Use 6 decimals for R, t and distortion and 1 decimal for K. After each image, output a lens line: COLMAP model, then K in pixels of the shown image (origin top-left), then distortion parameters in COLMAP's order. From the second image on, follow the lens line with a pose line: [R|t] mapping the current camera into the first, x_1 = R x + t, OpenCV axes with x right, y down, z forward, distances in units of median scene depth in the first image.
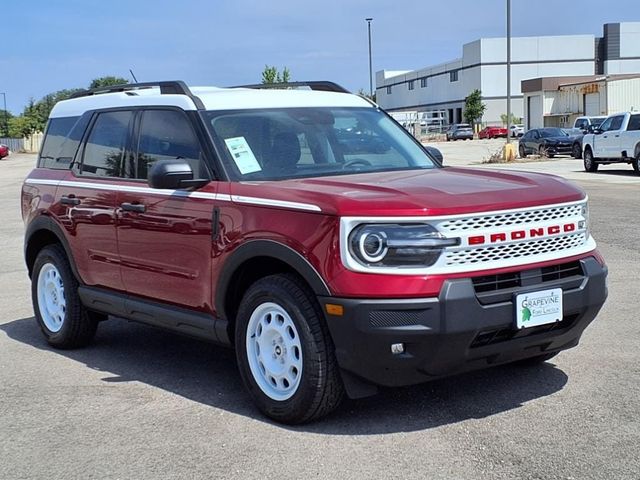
lens RADIAL K [[1156.6, 0, 320.0], [0, 1156.6, 240.0], [0, 0, 1]] dist [0.001573, -0.219076]
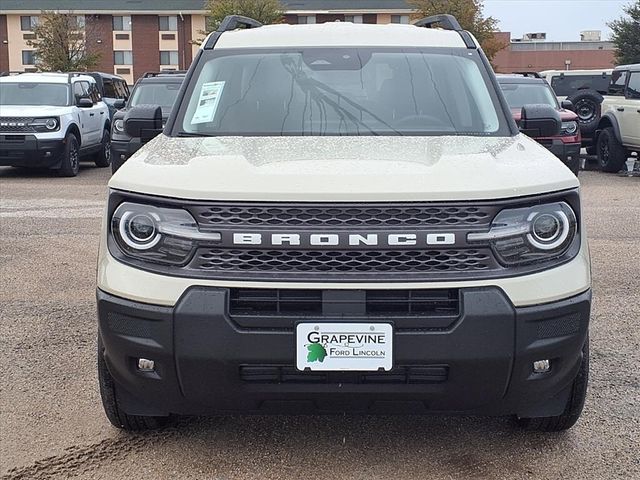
lens RADIAL K [[1156.6, 0, 320.0], [0, 1156.6, 240.0], [0, 0, 1]] dist [0.001573, -0.219076]
pose [[0.791328, 0.127480, -0.597954, 0.582070], [-0.094303, 0.991766, 0.086639, -0.063800], [0.604075, -0.012171, 0.796834, 0.432541]]
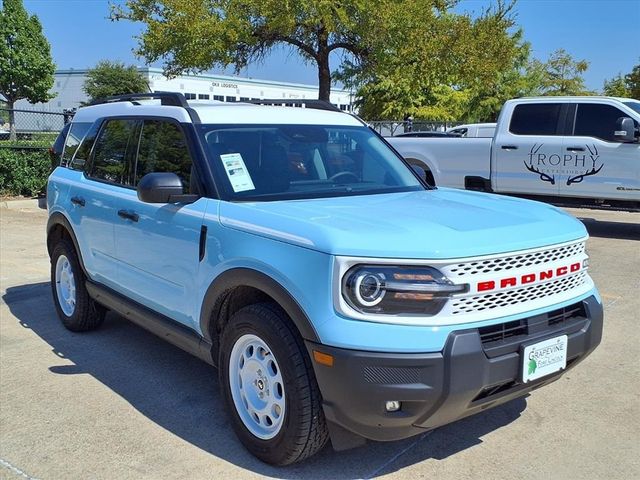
lens RADIAL K [[705.4, 0, 320.0], [0, 705.4, 240.0], [0, 0, 1]] dist [0.015077, -0.002989]
pose [[0.998946, 0.043195, 0.015503, -0.002371], [-0.043991, 0.997500, 0.055307, -0.057589], [-0.013075, -0.055931, 0.998349, 0.442361]]
